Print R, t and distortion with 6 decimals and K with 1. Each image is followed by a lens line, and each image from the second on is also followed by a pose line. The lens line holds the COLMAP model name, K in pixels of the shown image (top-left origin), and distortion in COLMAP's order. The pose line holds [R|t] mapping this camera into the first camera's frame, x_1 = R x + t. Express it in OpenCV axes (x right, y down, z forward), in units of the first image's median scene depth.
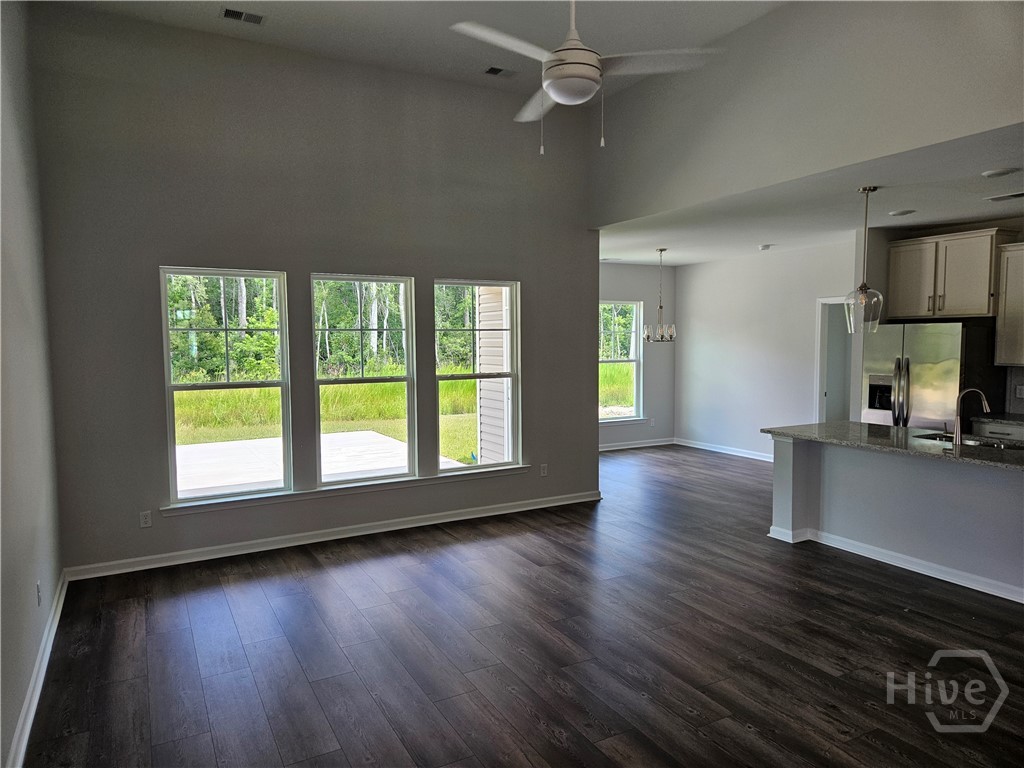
lens RADIAL K [[679.3, 0, 511.0], [0, 679.3, 391.7], [0, 0, 1]] dist [0.084336, -0.074163]
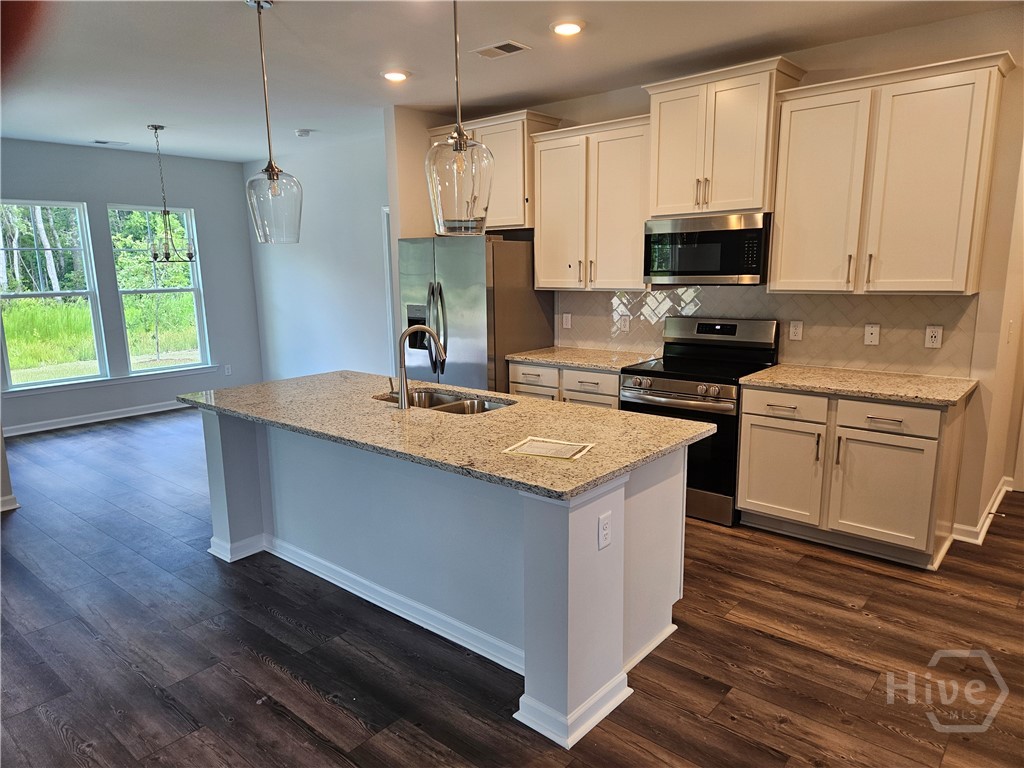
lens RADIAL K [[679.3, 0, 511.0], [0, 679.3, 391.7], [0, 0, 1]] dist [0.084336, -0.074163]
pose [[0.936804, -0.074064, 0.341926, 0.440048], [0.037302, 0.992909, 0.112875, -0.011550], [-0.347861, -0.092987, 0.932923, 0.287355]]
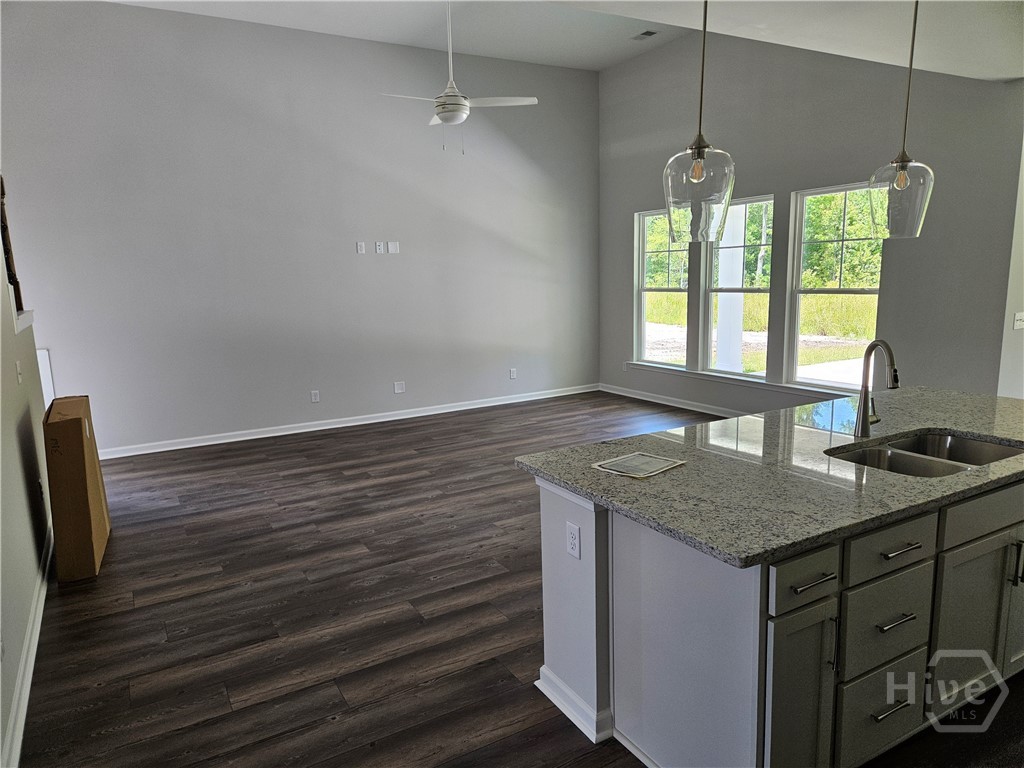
lens RADIAL K [[679.3, 0, 511.0], [0, 679.3, 391.7], [0, 0, 1]] dist [0.084336, -0.074163]
pose [[0.032561, 0.184586, -0.982277, 1.037242], [-0.046201, 0.982025, 0.183007, -0.045800], [0.998401, 0.039424, 0.040504, 0.592303]]
